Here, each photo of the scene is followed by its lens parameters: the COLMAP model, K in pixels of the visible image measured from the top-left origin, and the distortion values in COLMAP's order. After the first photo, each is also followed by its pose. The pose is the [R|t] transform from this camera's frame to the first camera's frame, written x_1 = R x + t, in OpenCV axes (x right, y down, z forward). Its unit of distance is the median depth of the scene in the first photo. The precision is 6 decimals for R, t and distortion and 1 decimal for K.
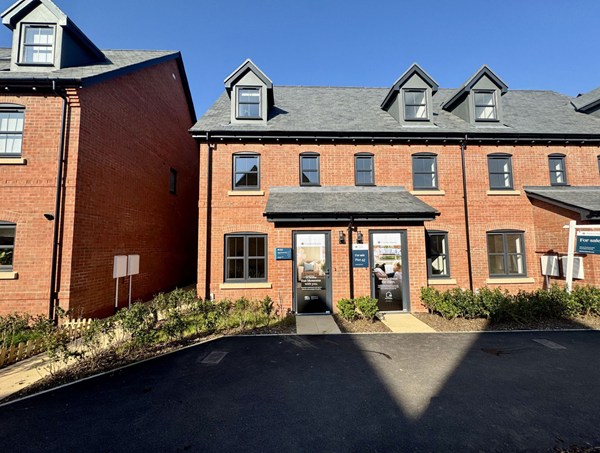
lens RADIAL K [[241.3, 0, 299.4], [0, 241.3, 226.4], [0, 0, 1]] dist [-0.002003, 0.000656]
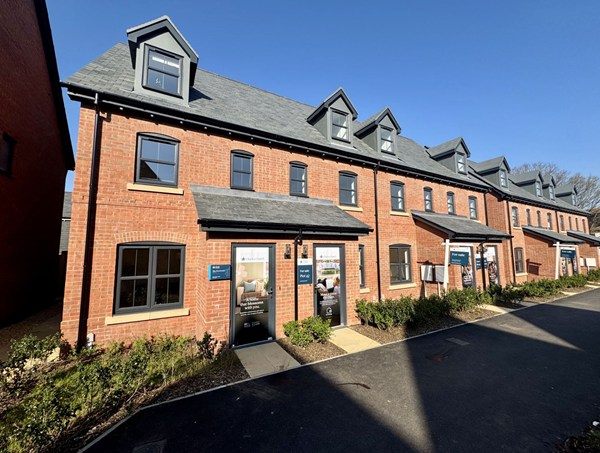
lens RADIAL K [[241.3, 0, 300.2], [0, 241.3, 226.6], [0, 0, 1]] dist [-0.002003, 0.000656]
pose [[0.894429, 0.049625, 0.444447, -0.148499], [-0.038841, 0.998689, -0.033343, -0.015284], [-0.445519, 0.012560, 0.895184, 0.140338]]
